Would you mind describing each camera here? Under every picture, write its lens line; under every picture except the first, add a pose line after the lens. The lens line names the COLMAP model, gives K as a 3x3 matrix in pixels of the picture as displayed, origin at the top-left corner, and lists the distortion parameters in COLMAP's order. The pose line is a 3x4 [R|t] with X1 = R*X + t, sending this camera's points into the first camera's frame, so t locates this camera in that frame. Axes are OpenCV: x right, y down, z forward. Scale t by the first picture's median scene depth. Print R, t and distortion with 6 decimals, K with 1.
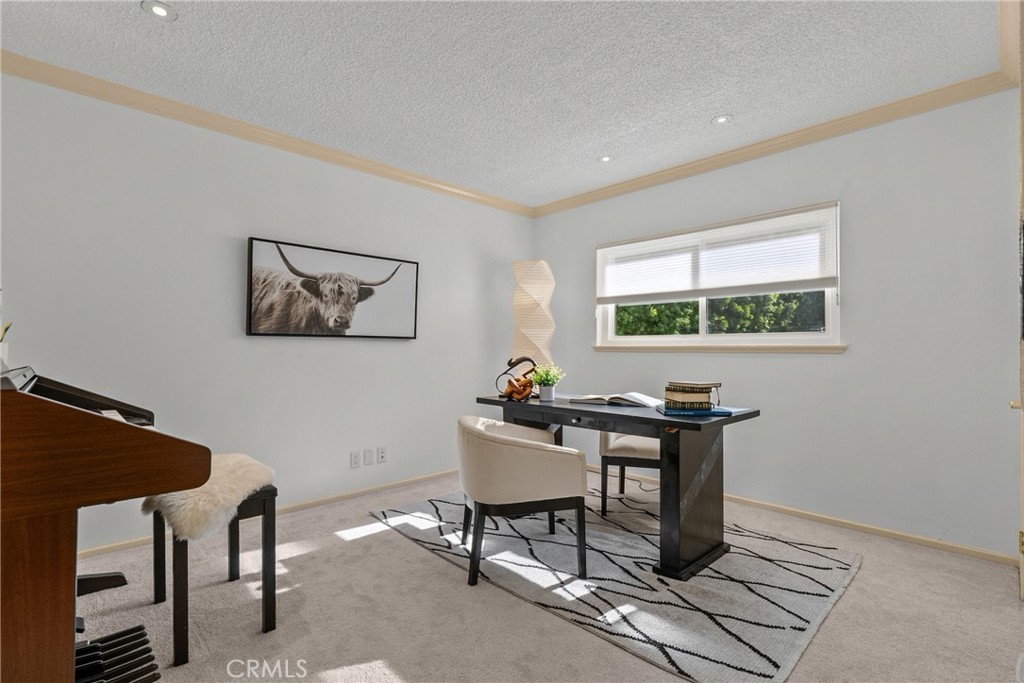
lens RADIAL K [[468.5, 0, 510.0], [0, 468.5, 346.4], [0, 0, 1]] dist [-0.003563, 0.000085]
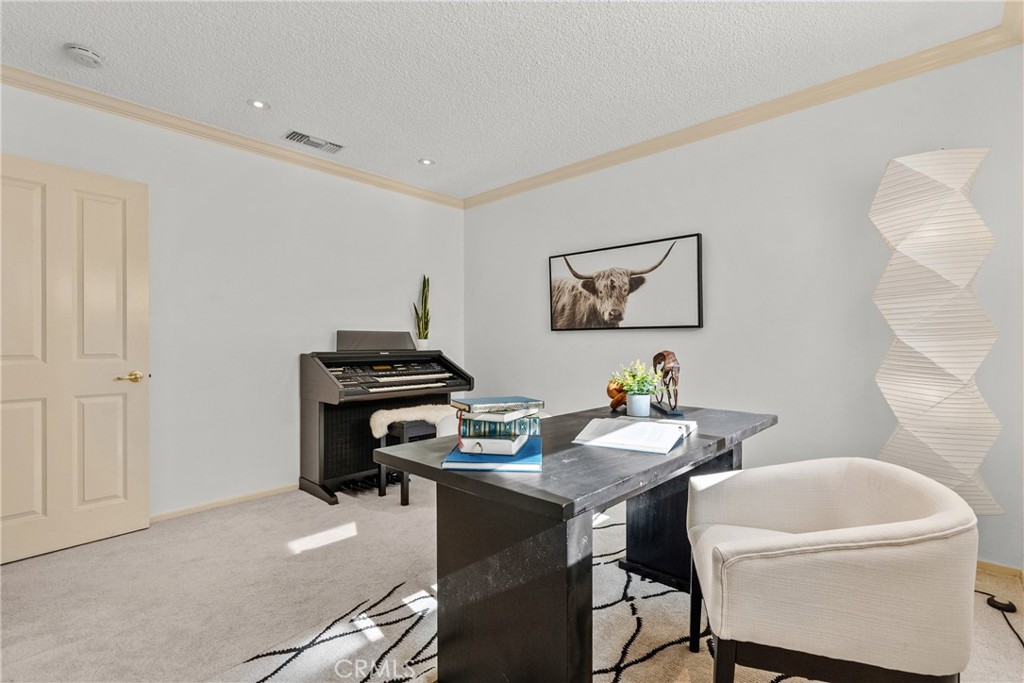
lens RADIAL K [[468.5, 0, 510.2], [0, 468.5, 342.2], [0, 0, 1]] dist [-0.003563, 0.000085]
pose [[0.071492, -0.002566, -0.997438, 0.687680], [0.010189, 0.999946, -0.001842, 0.008869], [0.997389, -0.010031, 0.071514, 0.717274]]
